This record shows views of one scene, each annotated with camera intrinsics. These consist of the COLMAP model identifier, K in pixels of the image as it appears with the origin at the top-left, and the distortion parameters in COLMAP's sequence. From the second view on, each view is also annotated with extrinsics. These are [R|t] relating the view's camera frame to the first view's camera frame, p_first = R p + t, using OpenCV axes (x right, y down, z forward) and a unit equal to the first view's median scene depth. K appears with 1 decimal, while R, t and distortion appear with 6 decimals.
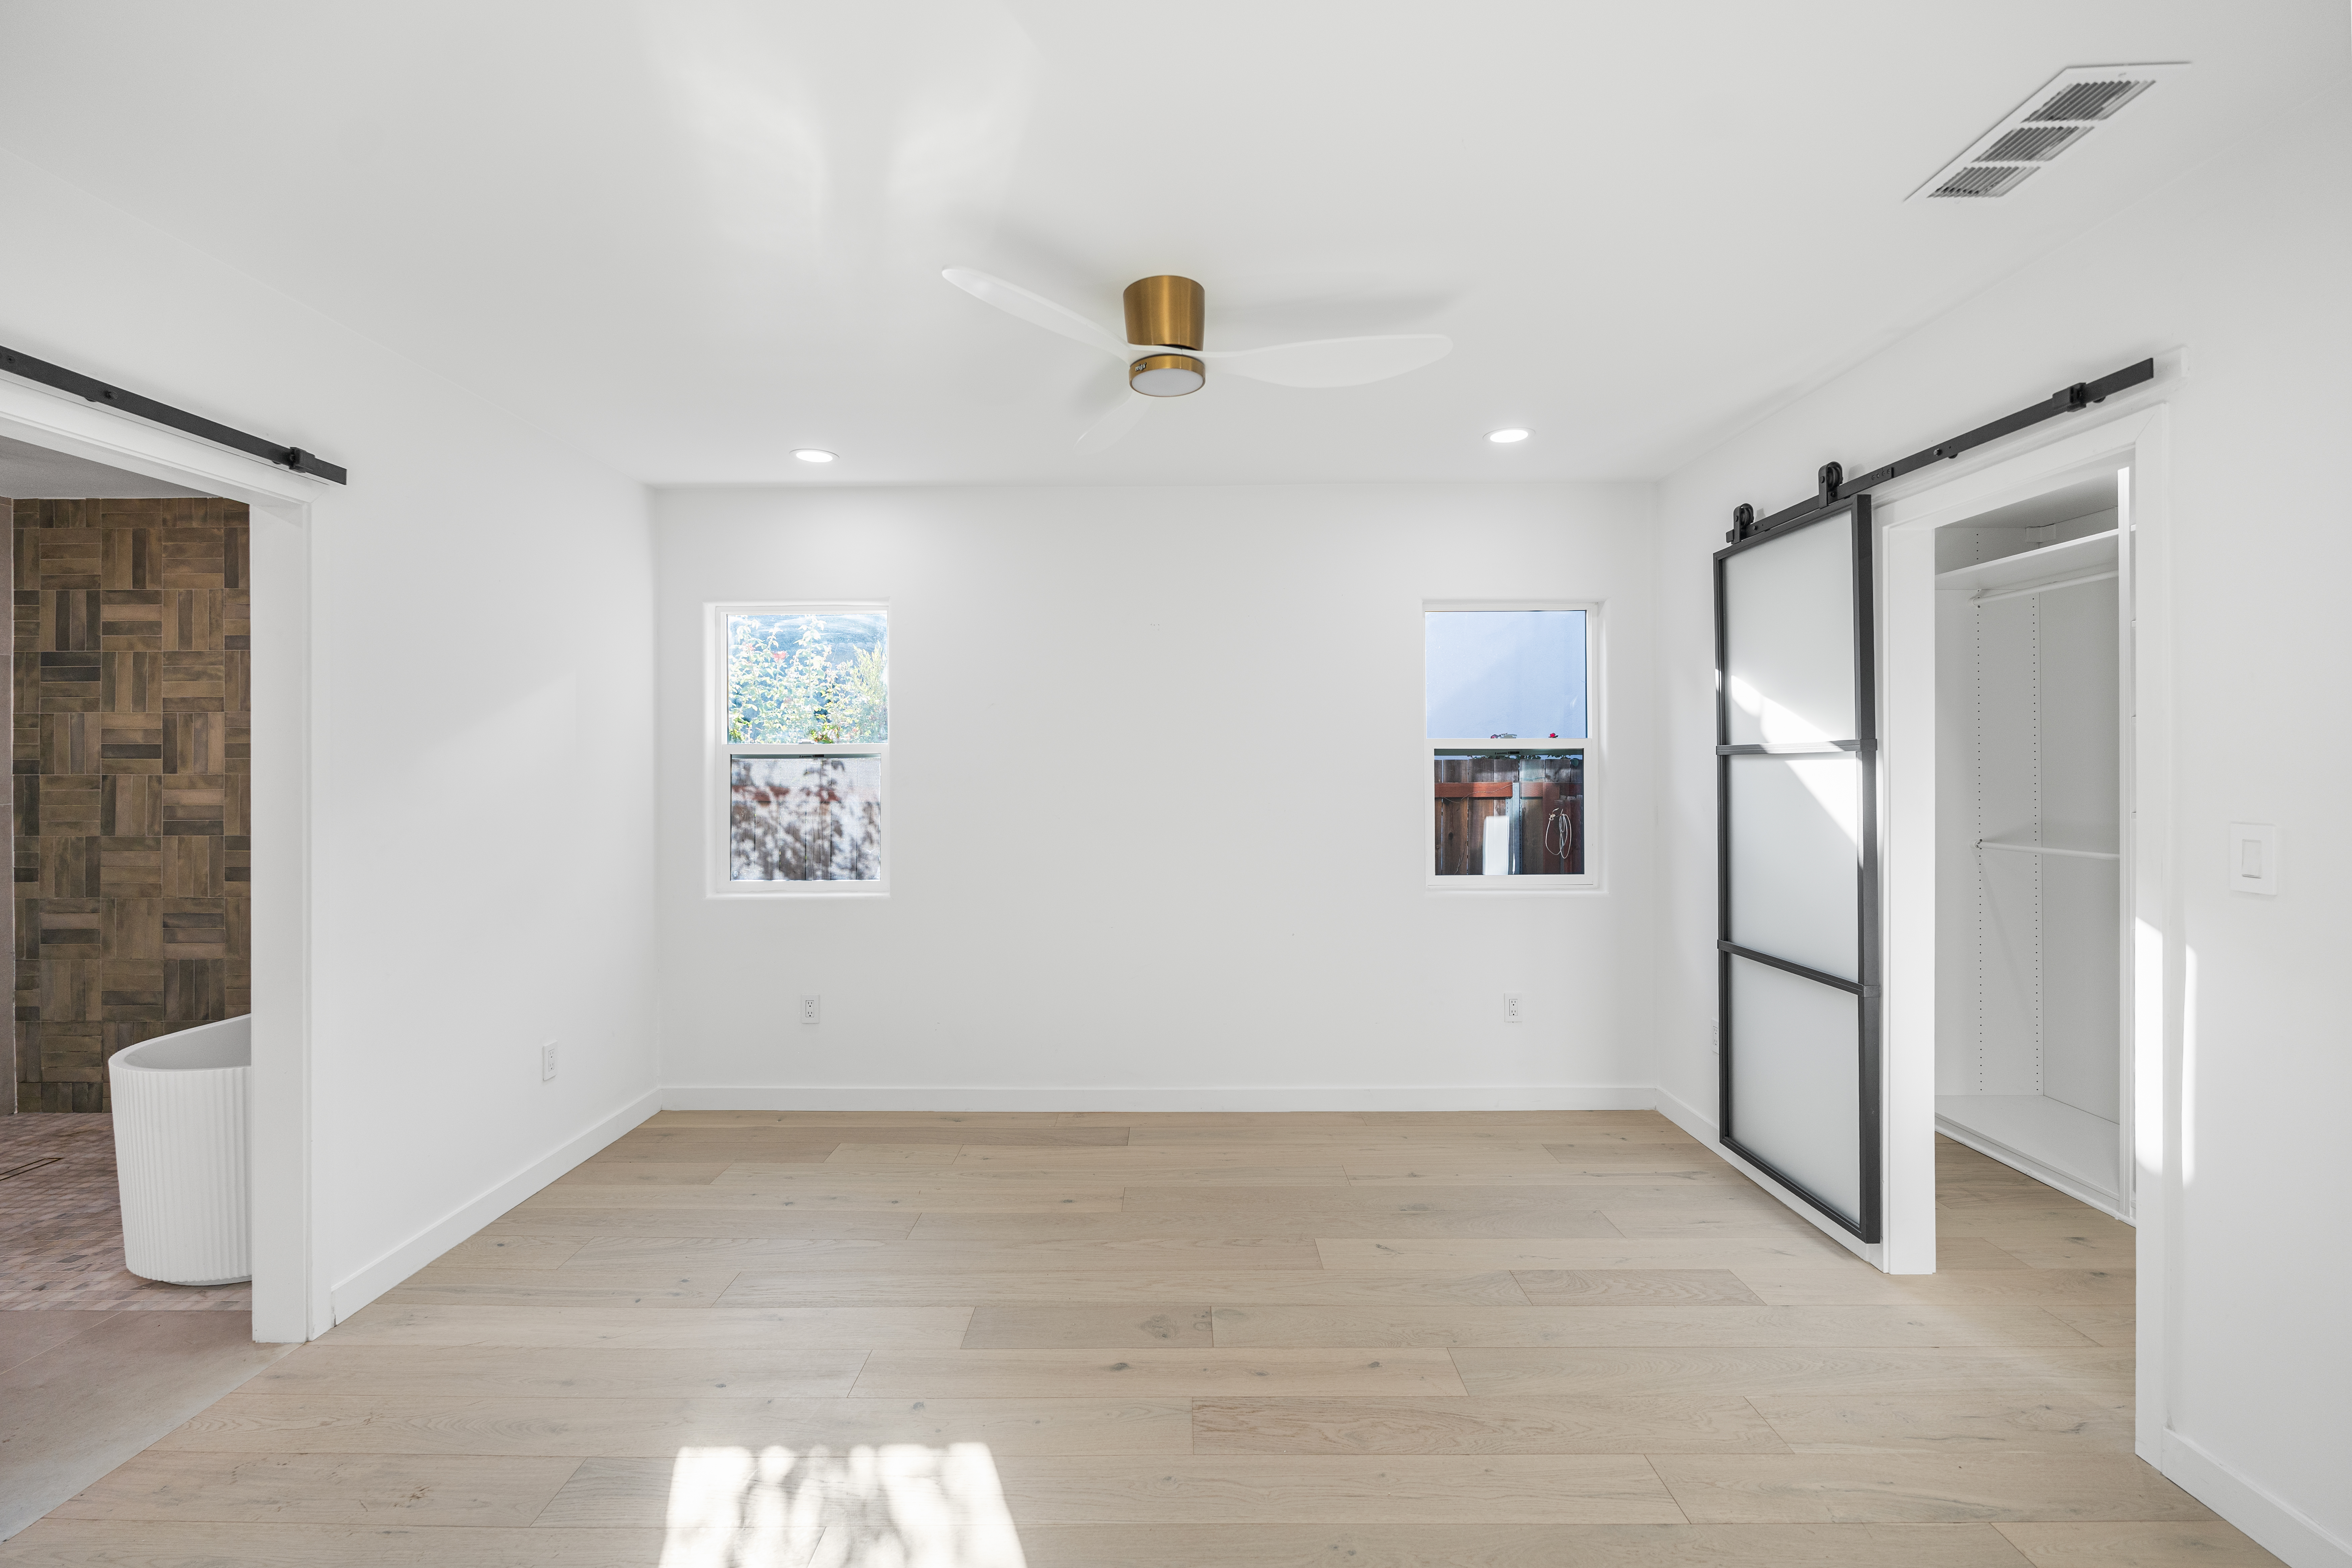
lens RADIAL K [[1038.6, 0, 1171.8], [0, 1038.6, 755.0], [0, 0, 1]] dist [-0.009951, 0.001217]
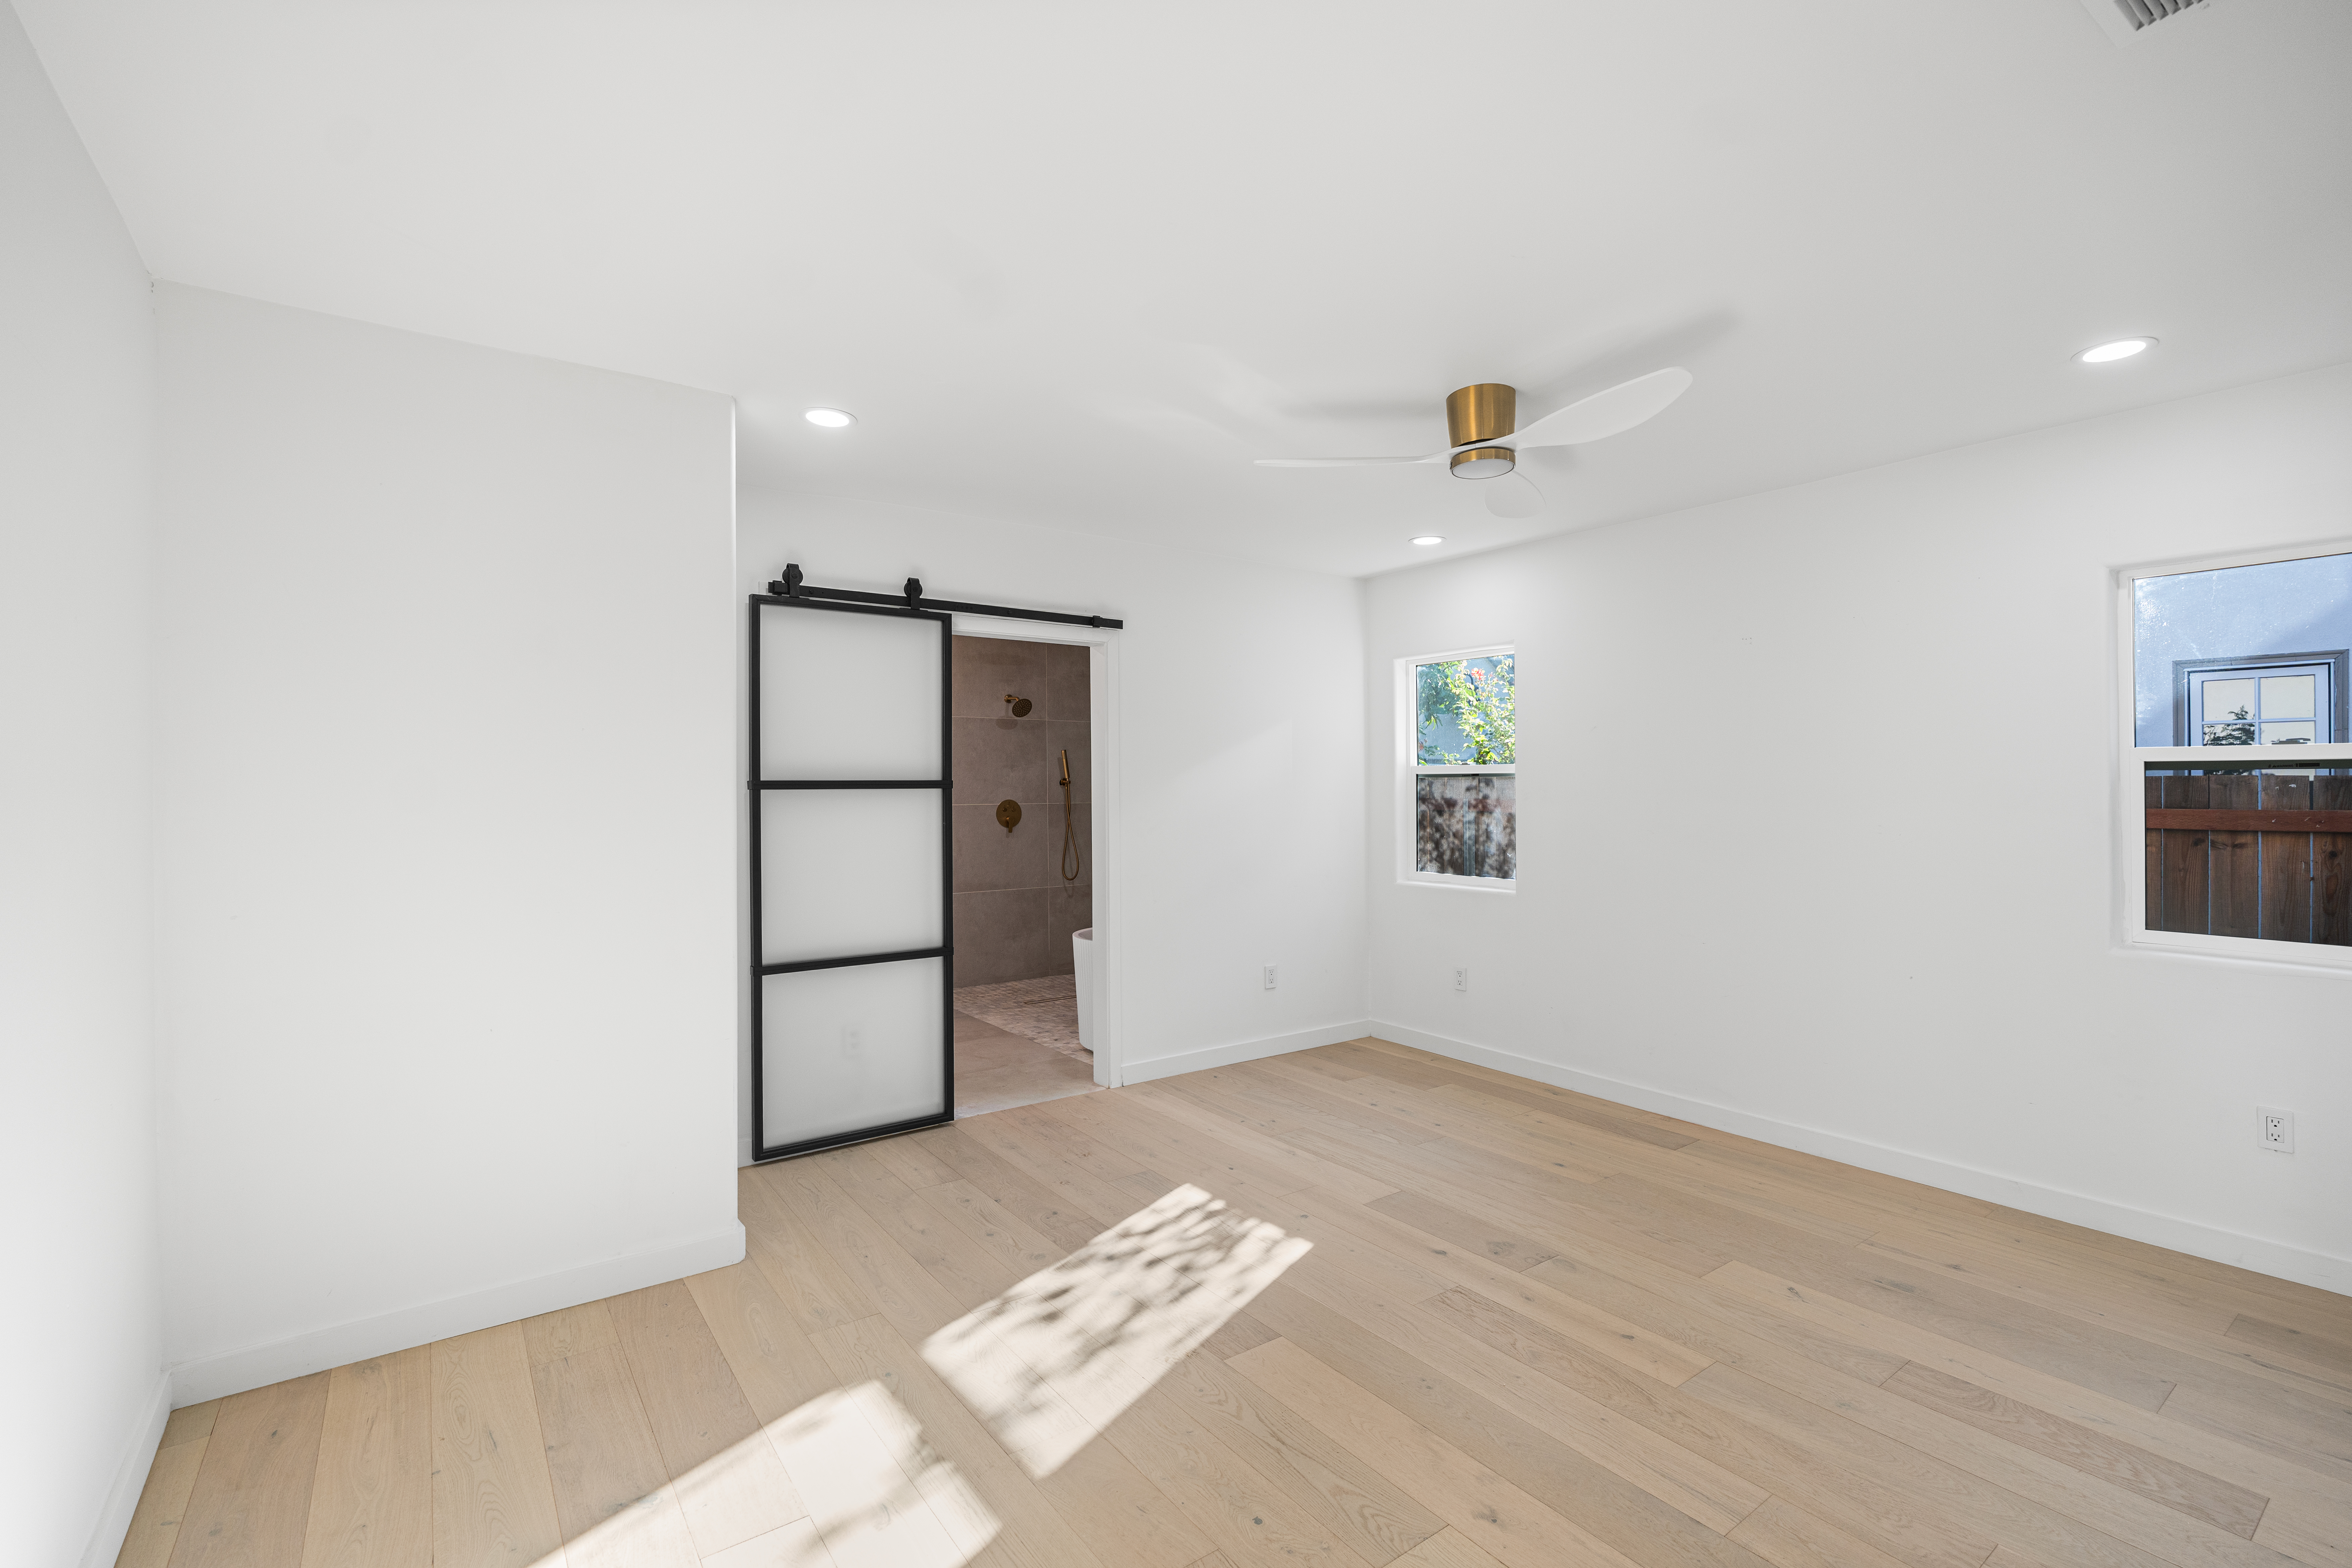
lens RADIAL K [[1038.6, 0, 1168.0], [0, 1038.6, 788.5], [0, 0, 1]] dist [-0.009951, 0.001217]
pose [[0.584518, 0.005377, -0.811363, 0.577088], [0.006891, 0.999909, 0.011590, -0.000359], [0.811352, -0.012366, 0.584428, -0.011794]]
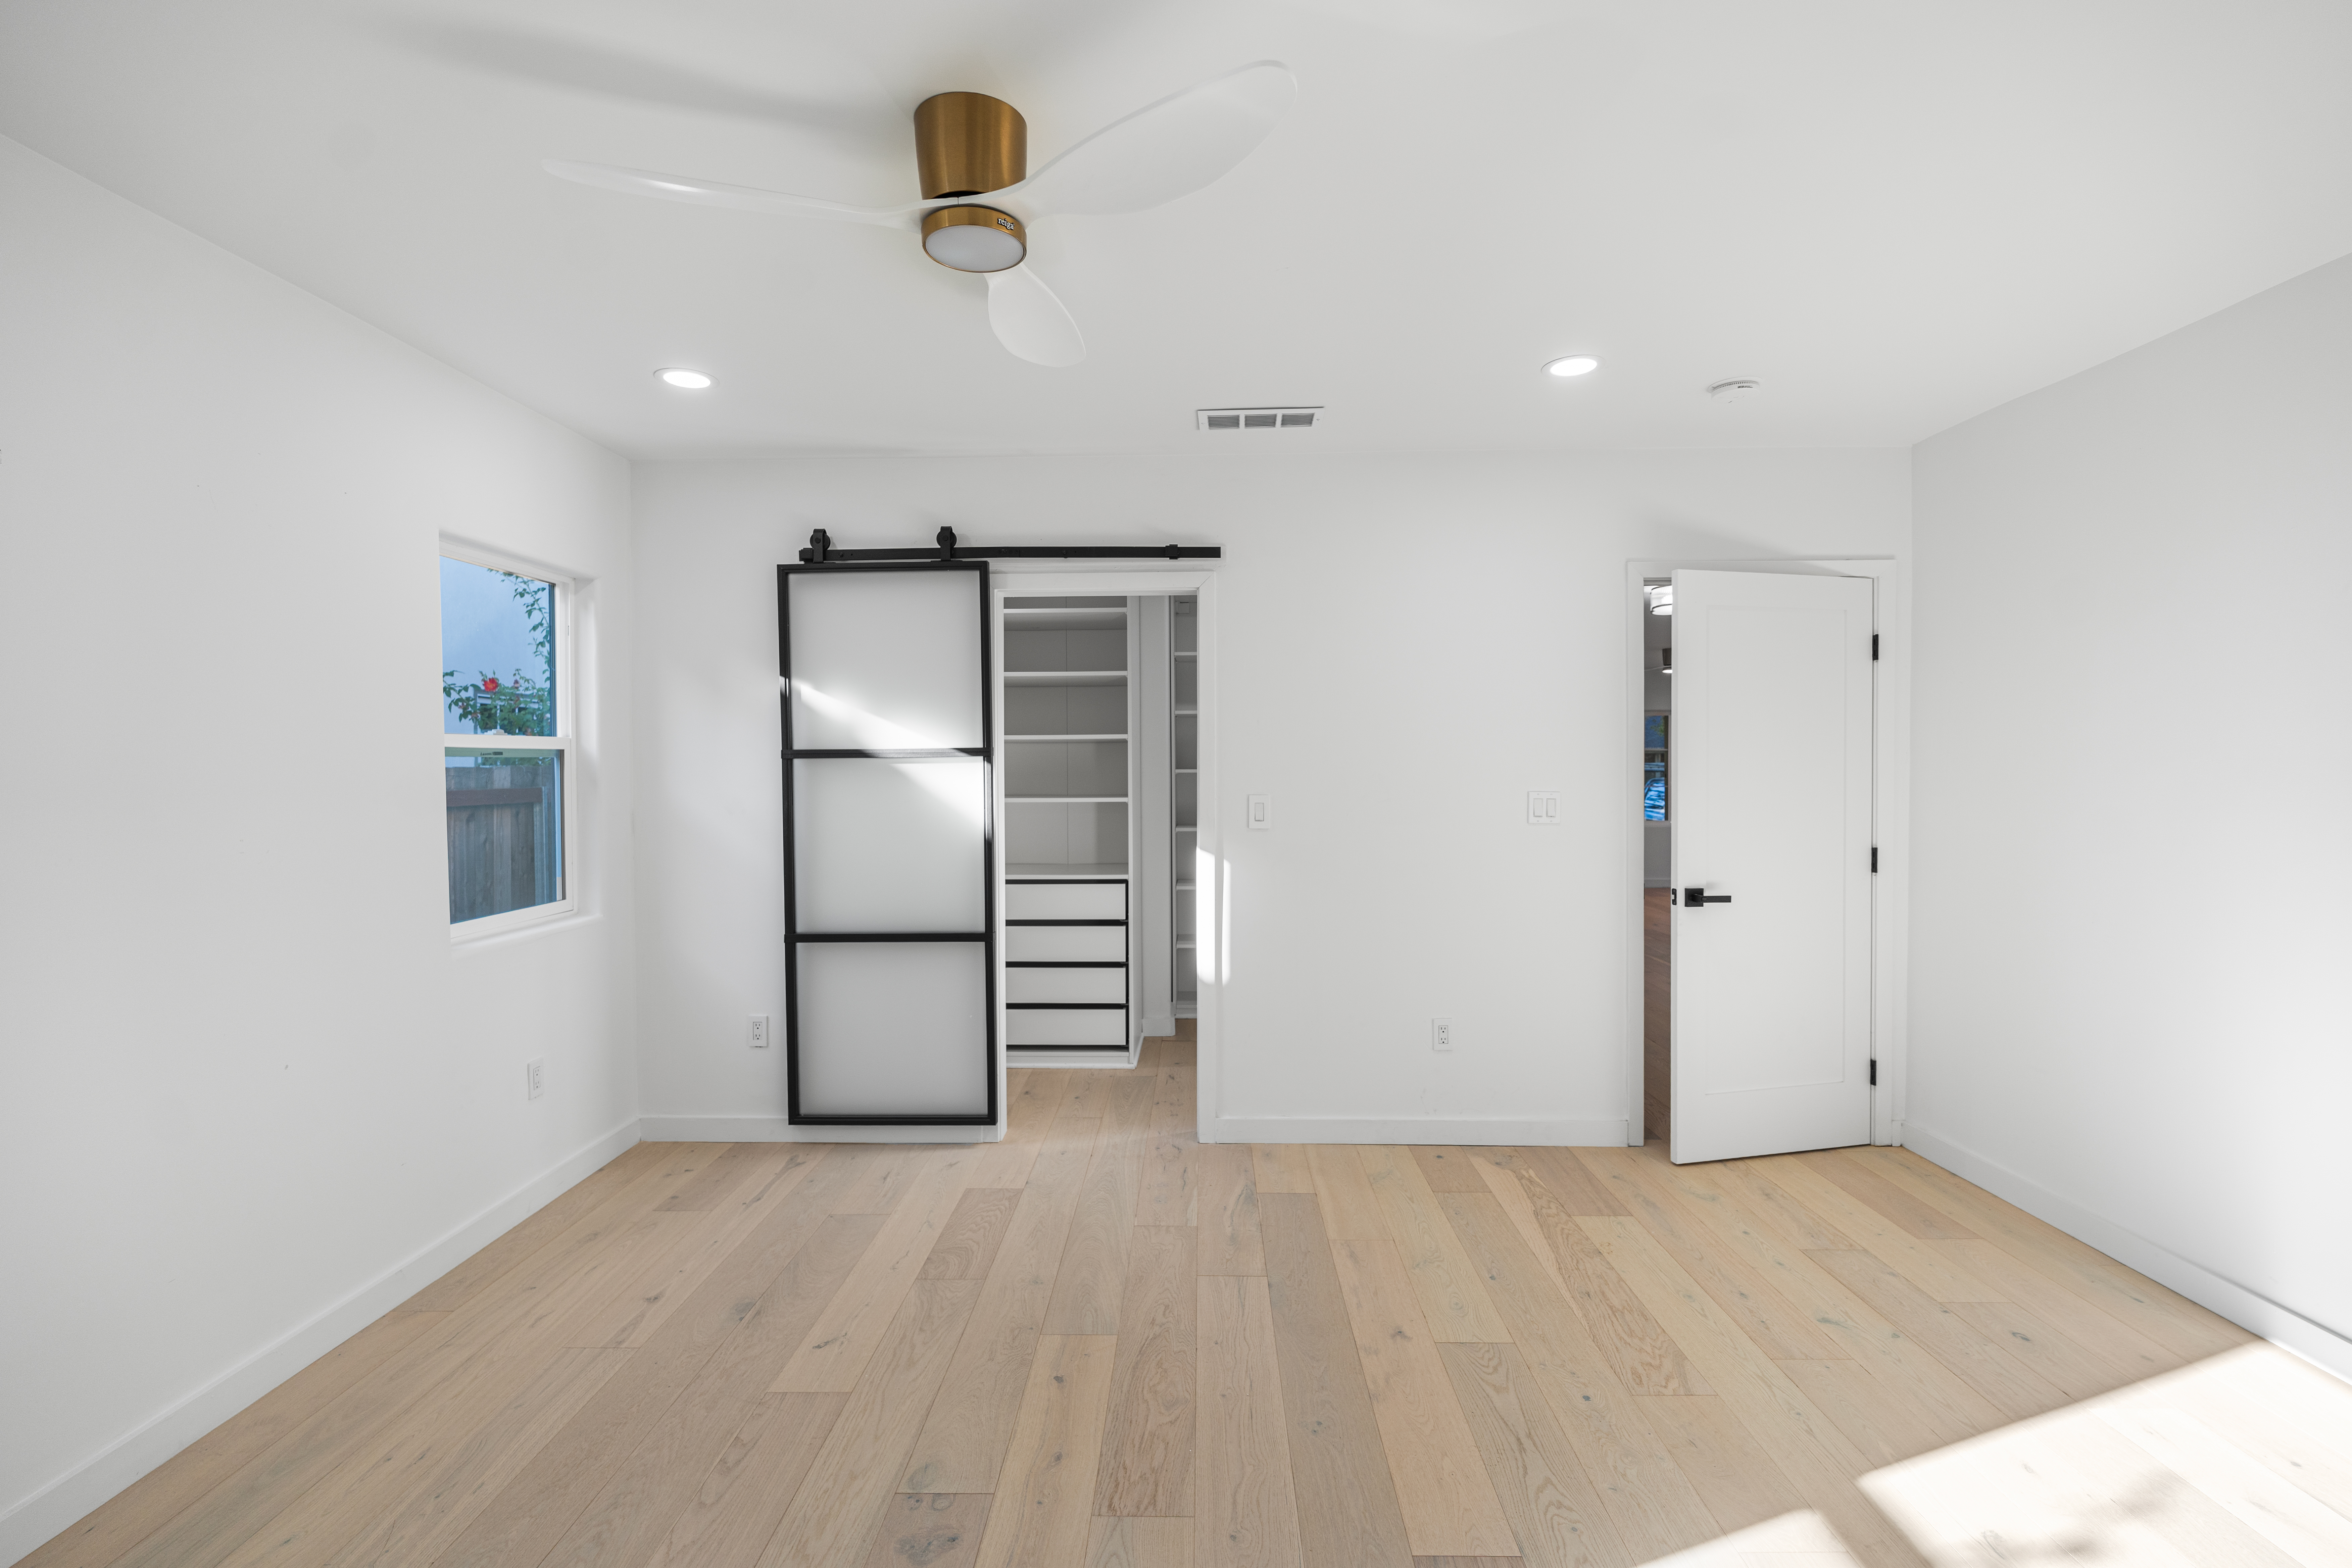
lens RADIAL K [[1038.6, 0, 1187.2], [0, 1038.6, 764.7], [0, 0, 1]] dist [-0.009951, 0.001217]
pose [[0.012204, -0.000836, 0.999925, -0.570708], [-0.003091, 0.999995, 0.000873, 0.004773], [-0.999921, -0.003101, 0.012201, 0.634574]]
